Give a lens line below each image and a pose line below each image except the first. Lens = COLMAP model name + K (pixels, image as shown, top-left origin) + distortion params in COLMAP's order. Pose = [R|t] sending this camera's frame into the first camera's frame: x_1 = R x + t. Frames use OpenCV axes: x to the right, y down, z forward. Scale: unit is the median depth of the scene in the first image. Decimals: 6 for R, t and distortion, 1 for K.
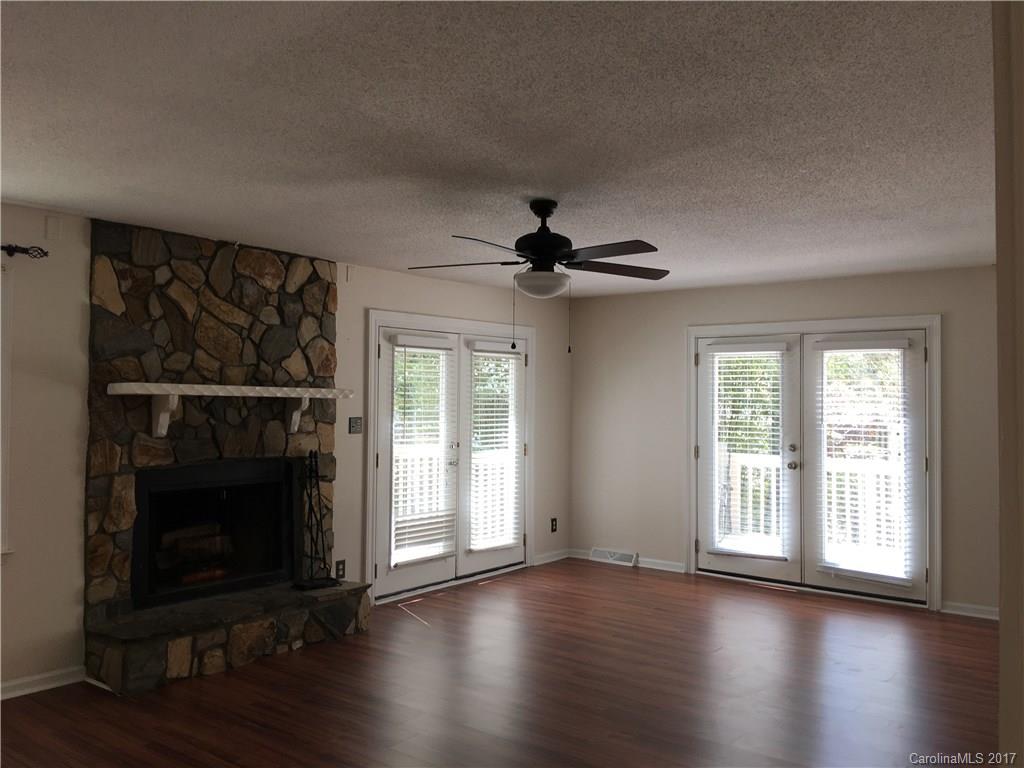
lens RADIAL K [[868.9, 0, 508.8], [0, 868.9, 379.8], [0, 0, 1]] dist [0.122199, -0.165162]
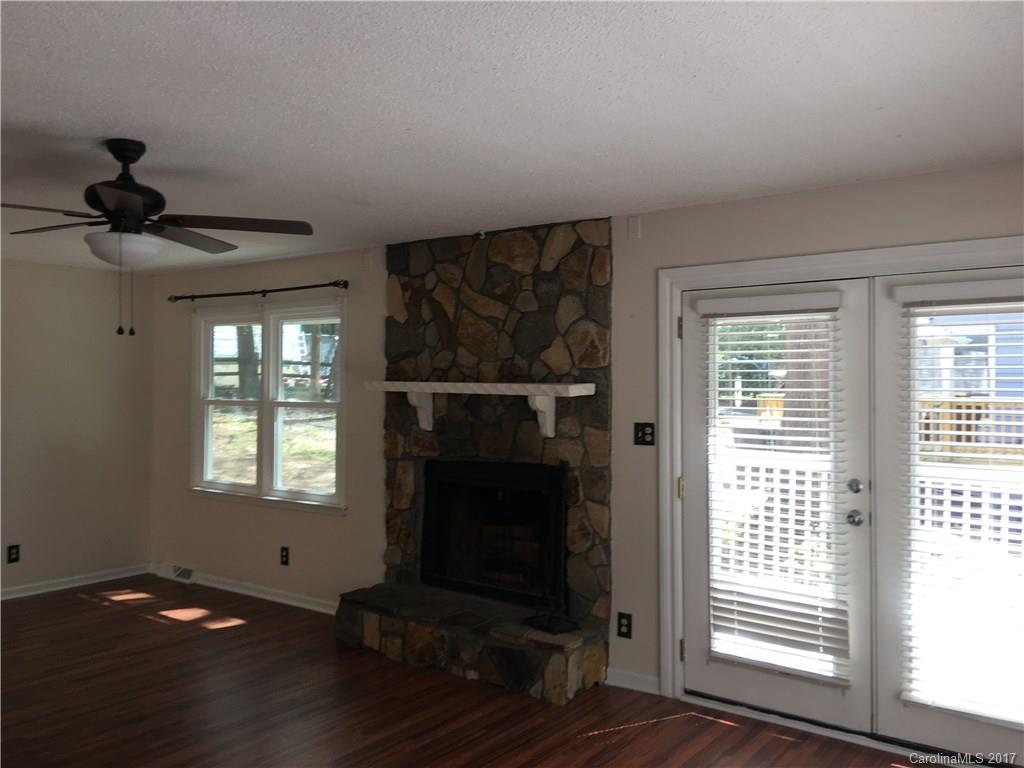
lens RADIAL K [[868.9, 0, 508.8], [0, 868.9, 379.8], [0, 0, 1]] dist [0.122199, -0.165162]
pose [[0.002331, -0.007965, -0.999966, 0.623594], [0.021217, 0.999744, -0.007913, 0.012247], [0.999772, -0.021198, 0.002499, 1.009078]]
